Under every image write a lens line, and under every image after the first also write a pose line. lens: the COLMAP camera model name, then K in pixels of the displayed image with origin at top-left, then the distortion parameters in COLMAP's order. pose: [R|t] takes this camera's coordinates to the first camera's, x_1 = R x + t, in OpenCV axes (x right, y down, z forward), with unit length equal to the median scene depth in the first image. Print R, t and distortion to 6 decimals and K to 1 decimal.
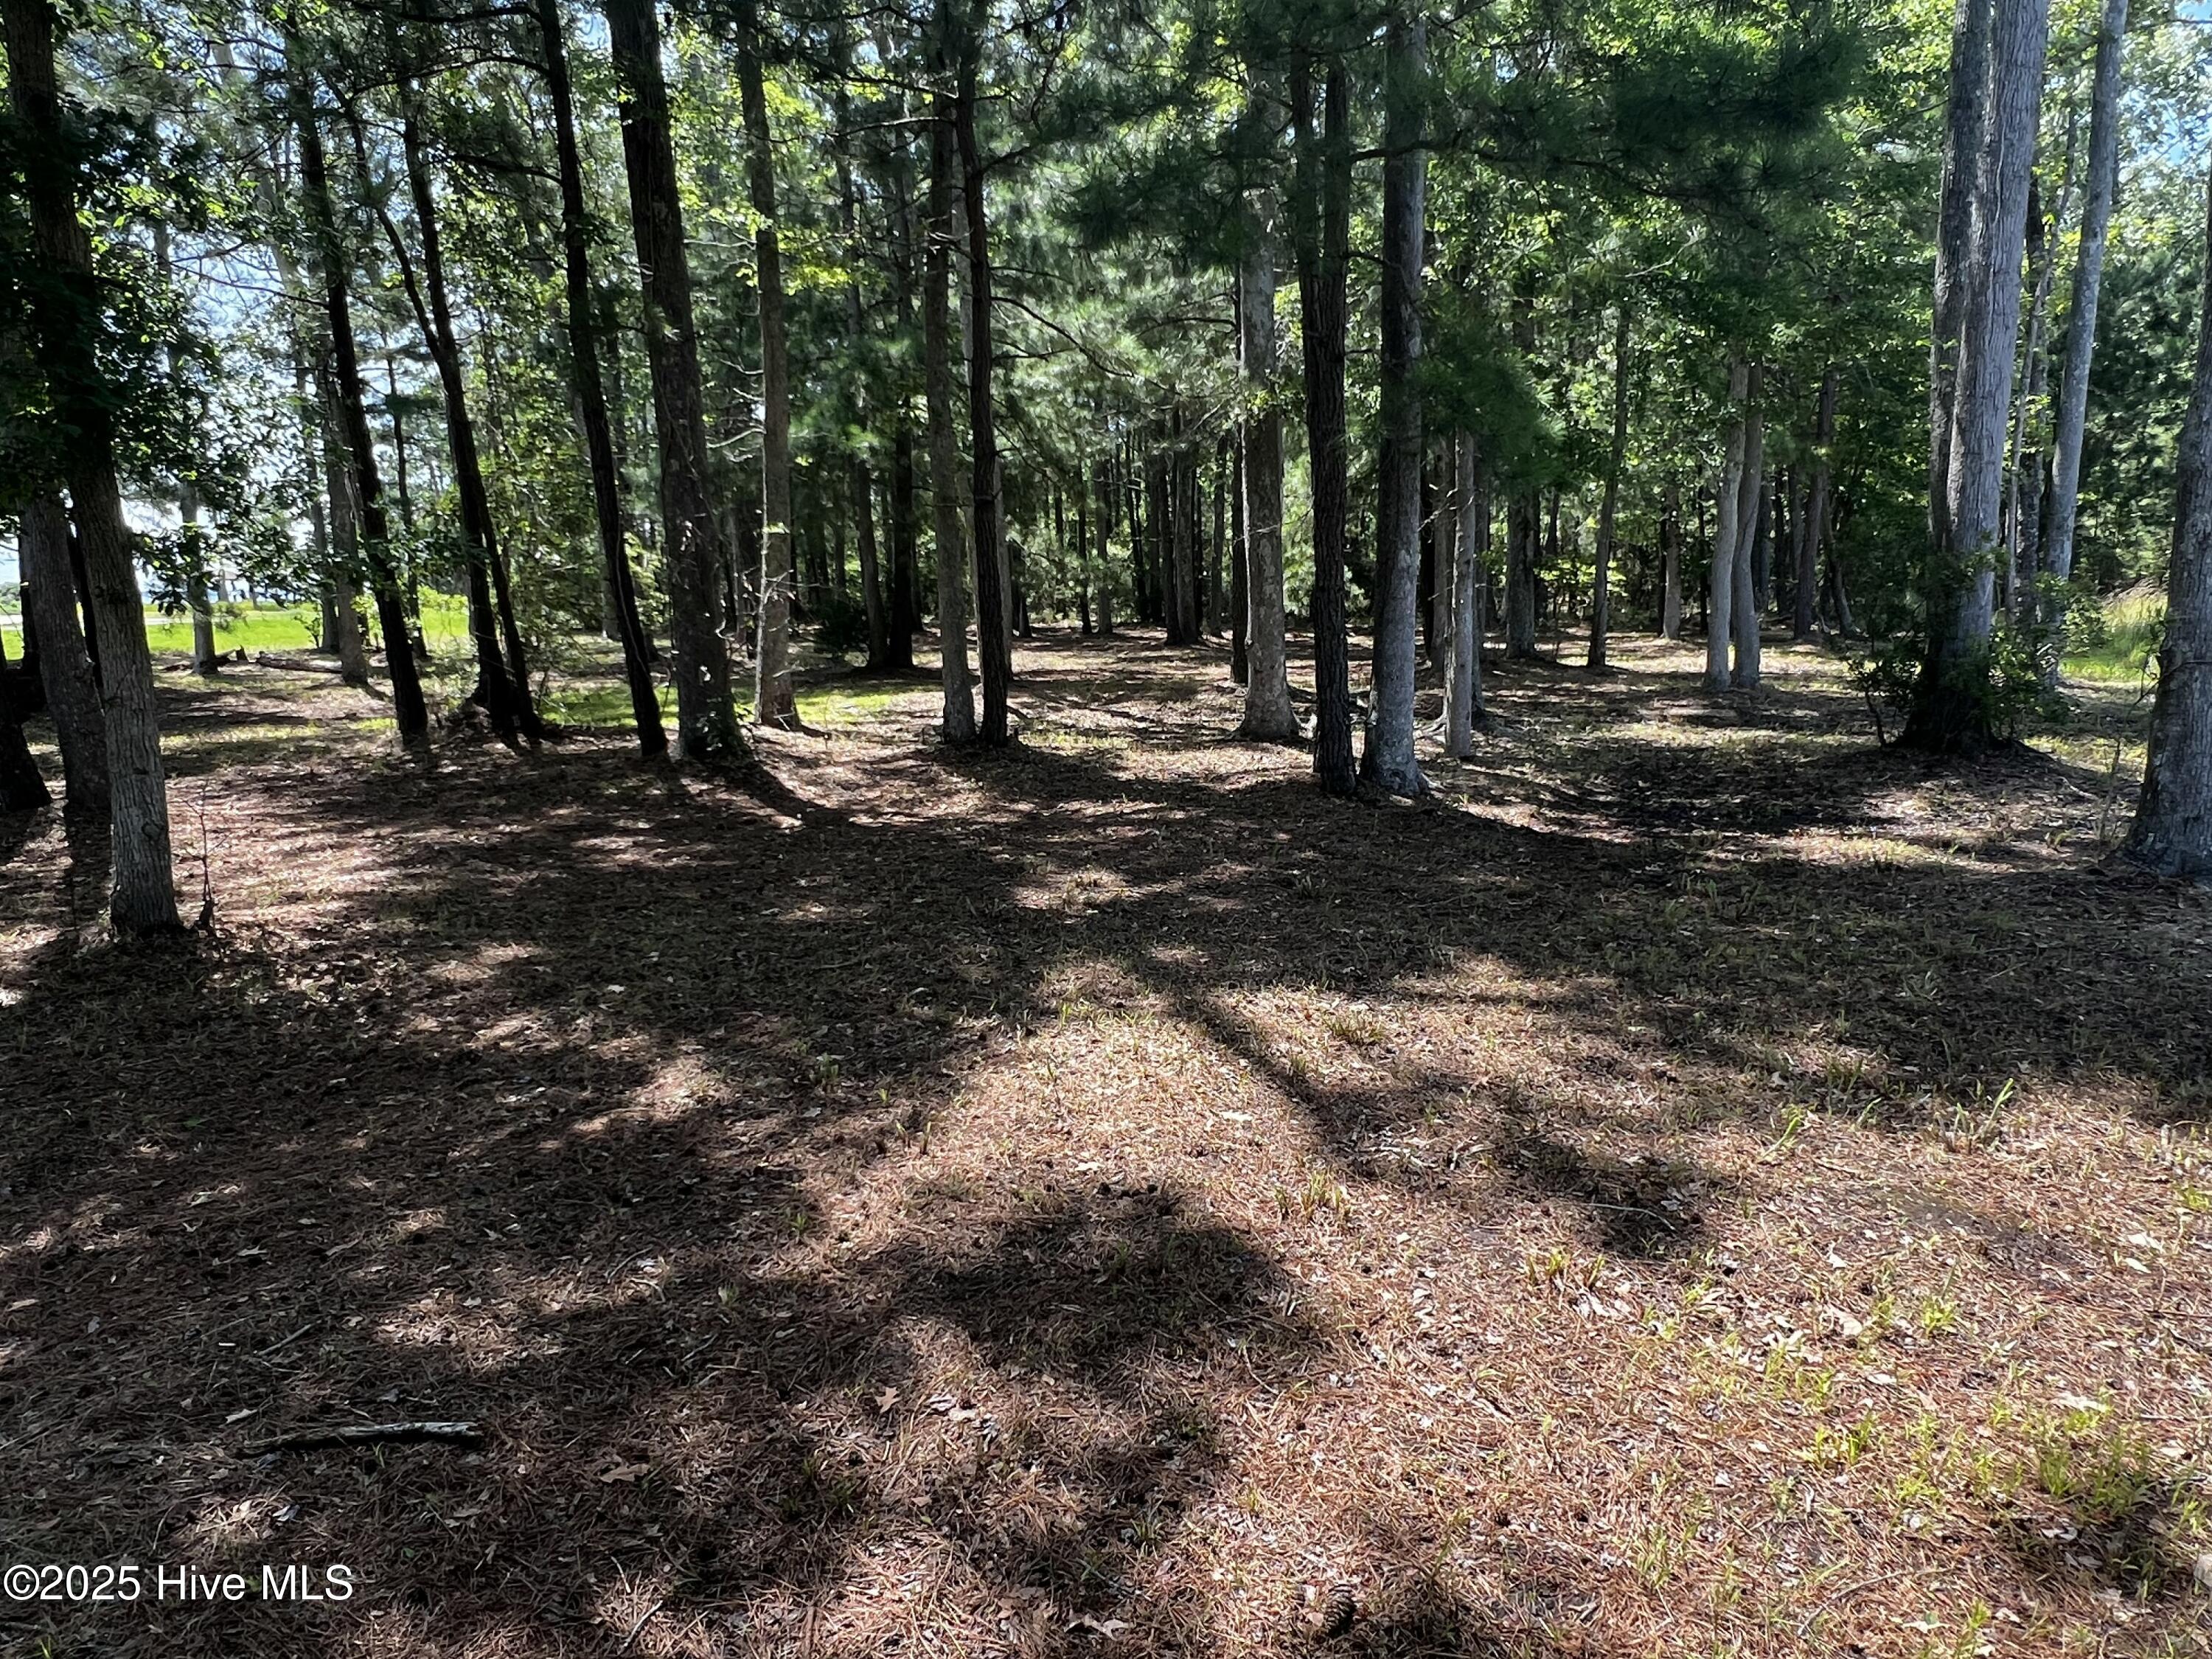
lens RADIAL K [[1364.6, 0, 1106.0], [0, 1364.6, 829.5], [0, 0, 1]] dist [0.003142, -0.000047]
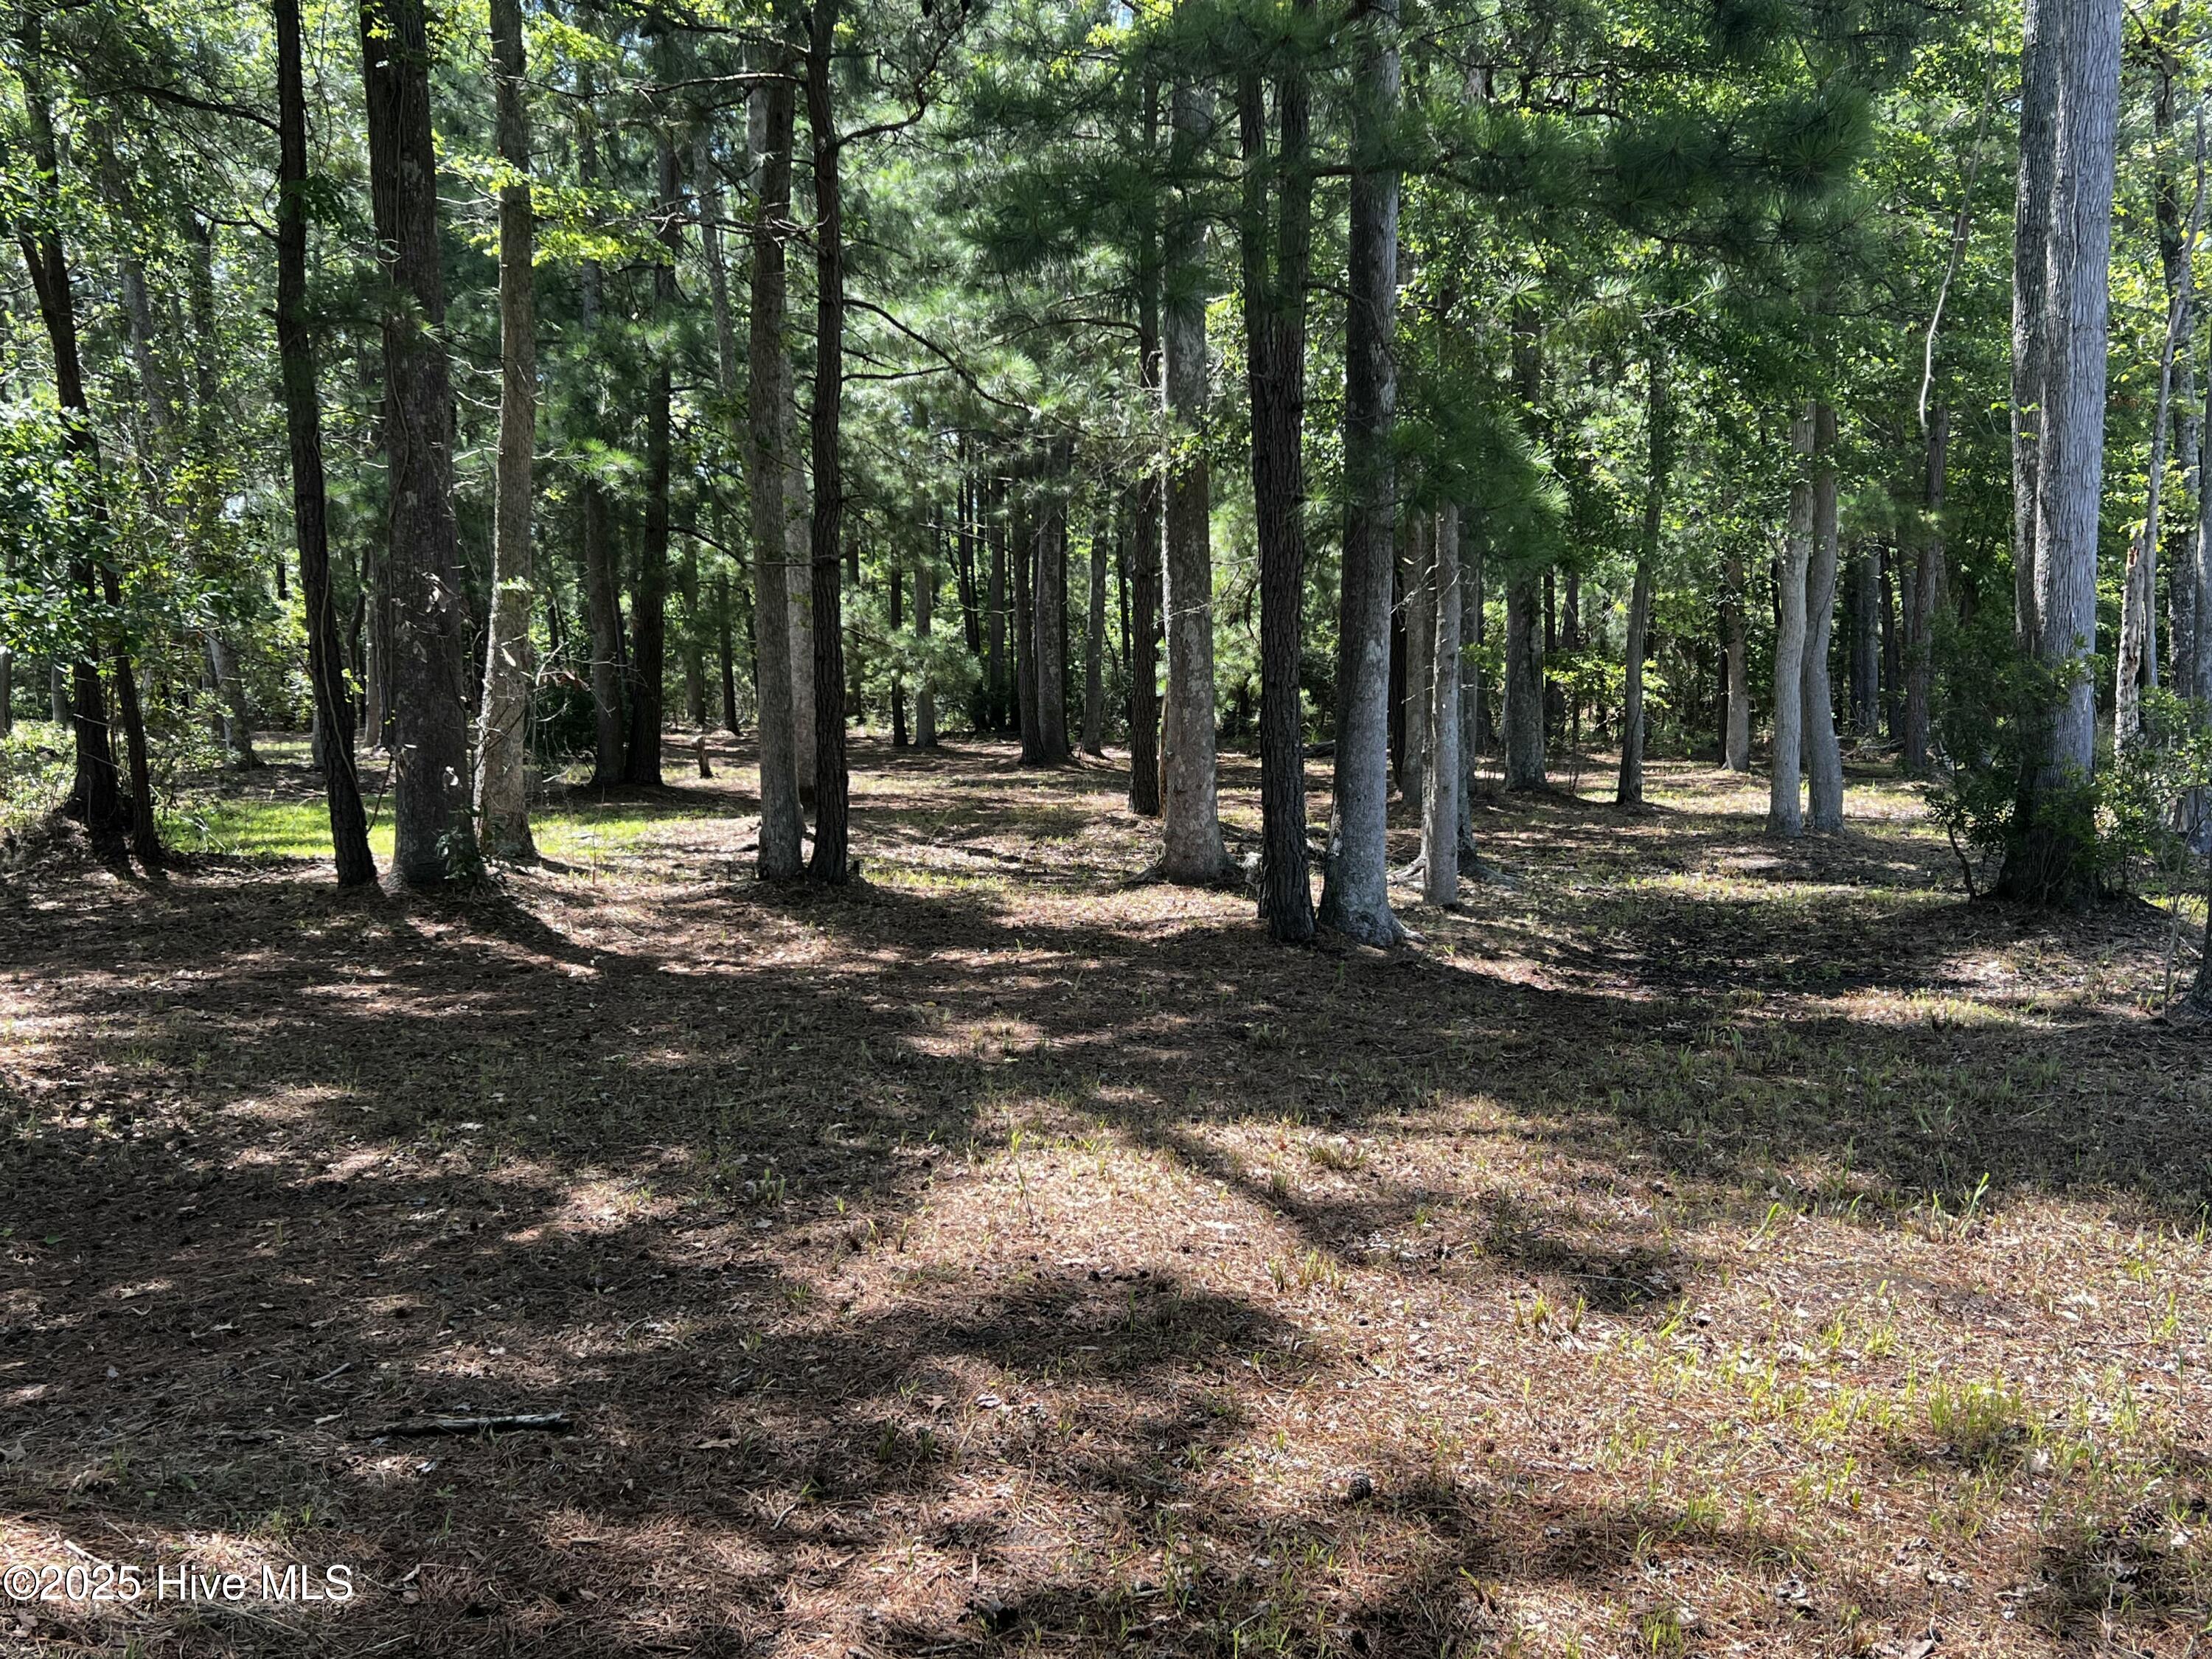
lens RADIAL K [[2033.3, 0, 1106.0], [0, 2033.3, 829.5], [0, 0, 1]] dist [0.139520, -0.296294]
pose [[0.995813, 0.018833, 0.089457, -0.050077], [-0.009512, 0.994584, -0.103502, 0.036610], [-0.090921, 0.102218, 0.990598, -0.187901]]
